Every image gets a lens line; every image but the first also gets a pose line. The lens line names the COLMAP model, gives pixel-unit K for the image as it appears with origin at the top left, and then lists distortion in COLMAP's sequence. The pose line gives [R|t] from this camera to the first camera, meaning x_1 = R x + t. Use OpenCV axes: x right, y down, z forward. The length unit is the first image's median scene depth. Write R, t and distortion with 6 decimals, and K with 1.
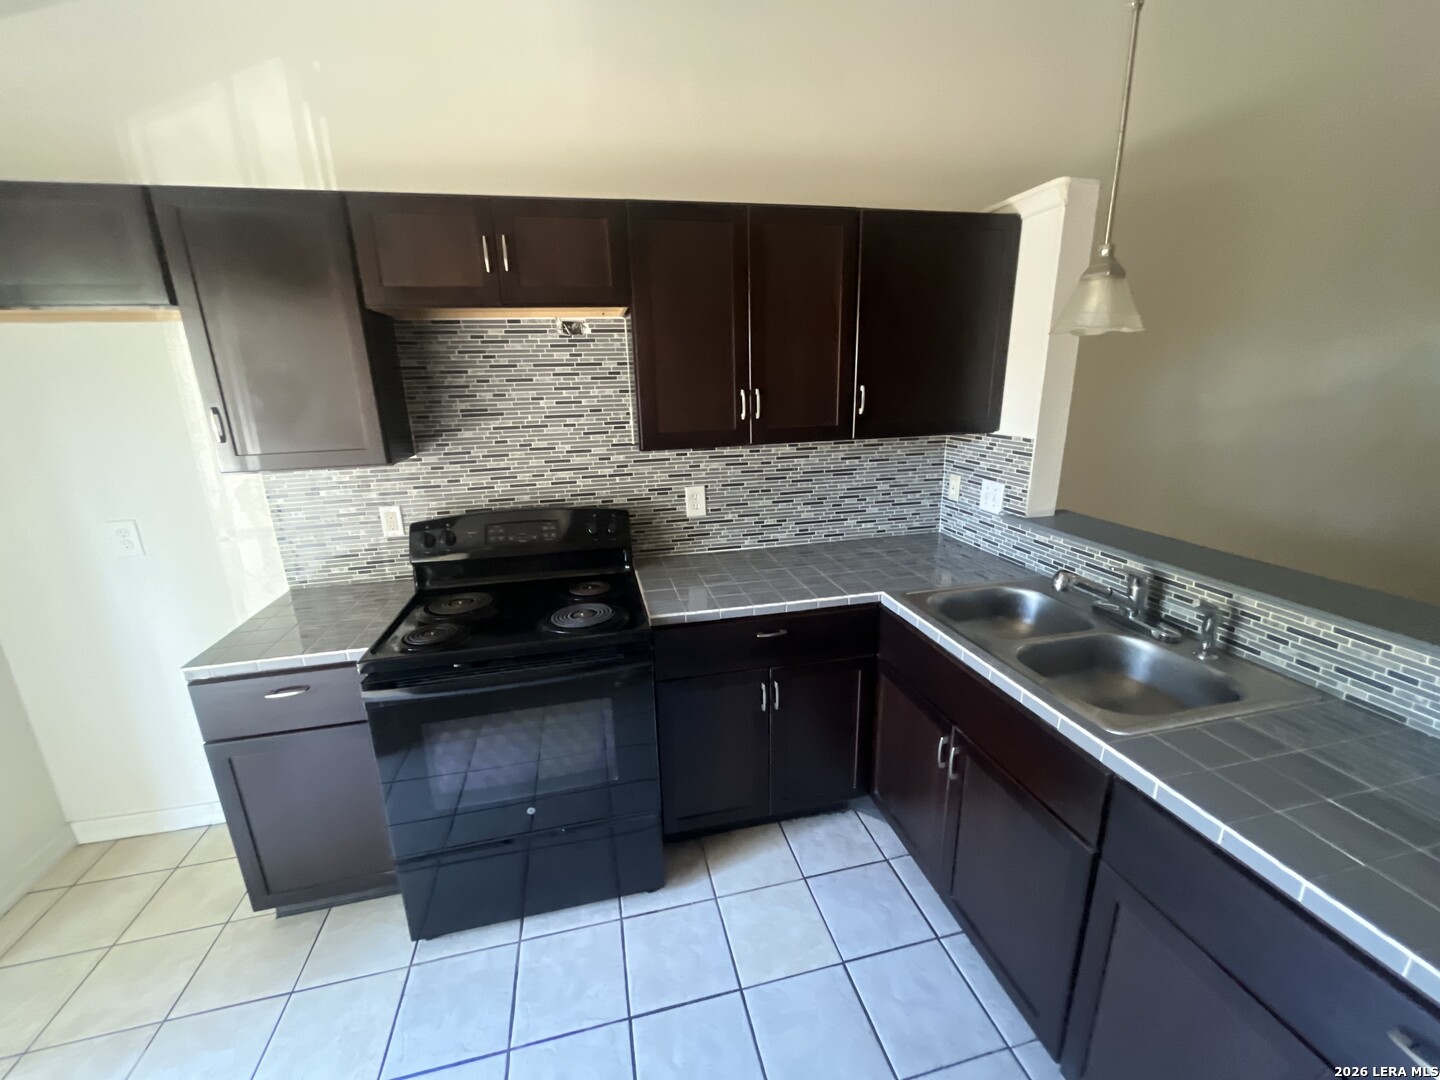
lens RADIAL K [[580.6, 0, 716.5], [0, 580.6, 536.7], [0, 0, 1]] dist [-0.005596, 0.000678]
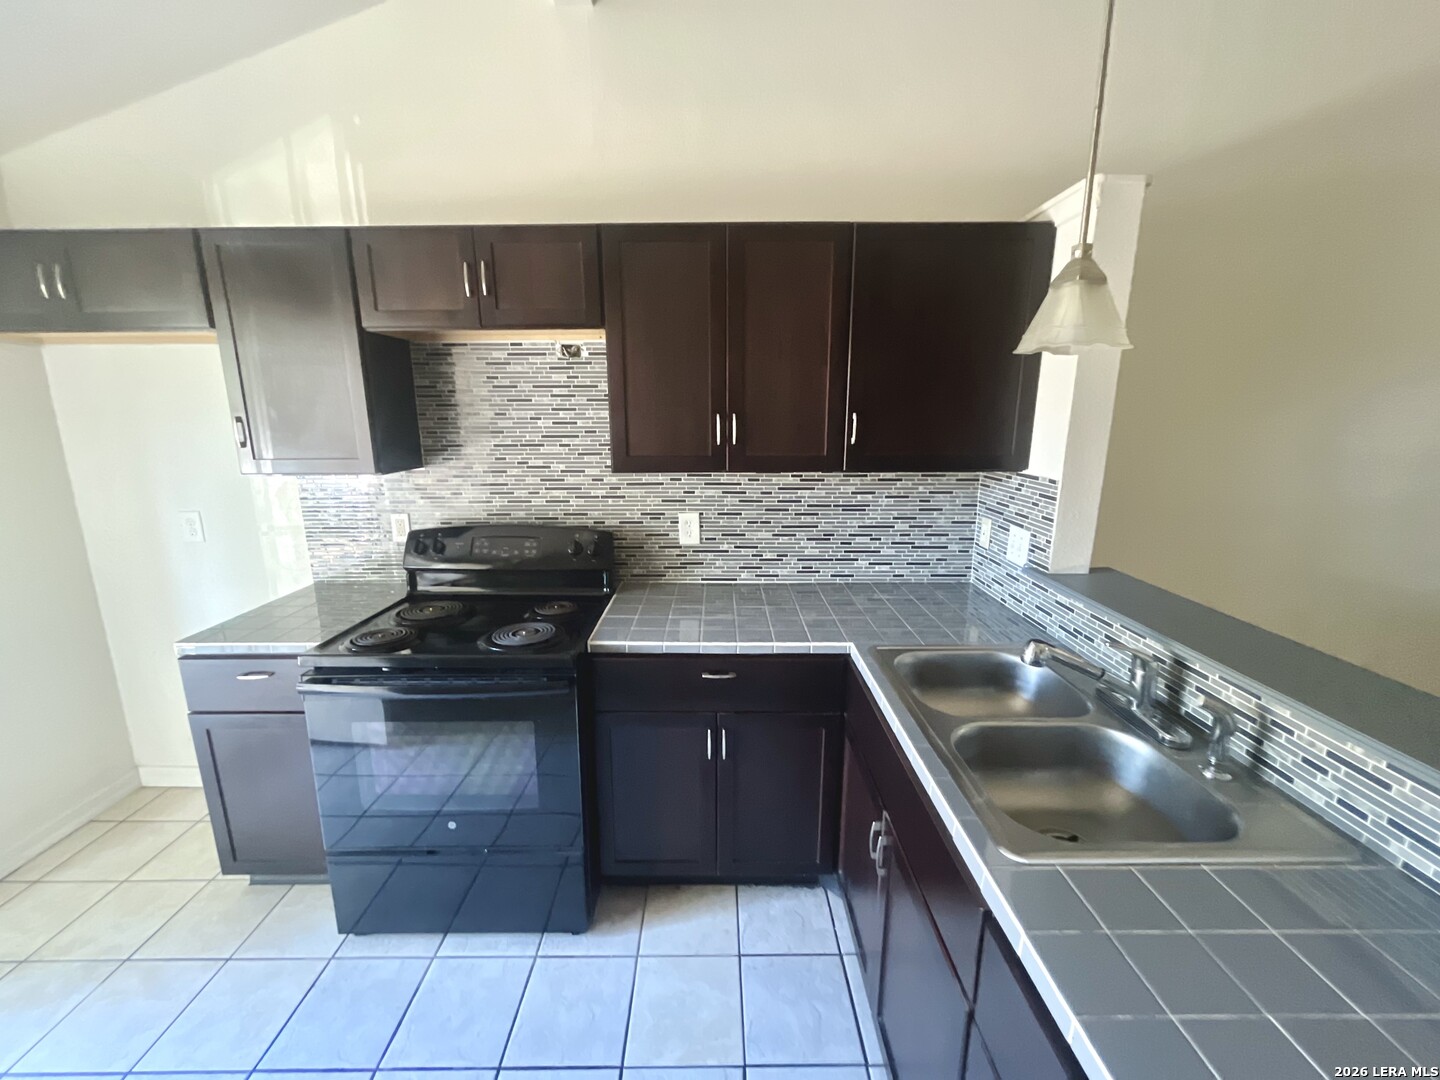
lens RADIAL K [[580.6, 0, 715.9], [0, 580.6, 536.2], [0, 0, 1]] dist [-0.005596, 0.000678]
pose [[0.974806, 0.068957, -0.212127, 0.258176], [-0.079768, 0.995893, -0.042826, -0.012731], [0.208303, 0.058668, 0.976303, 0.082088]]
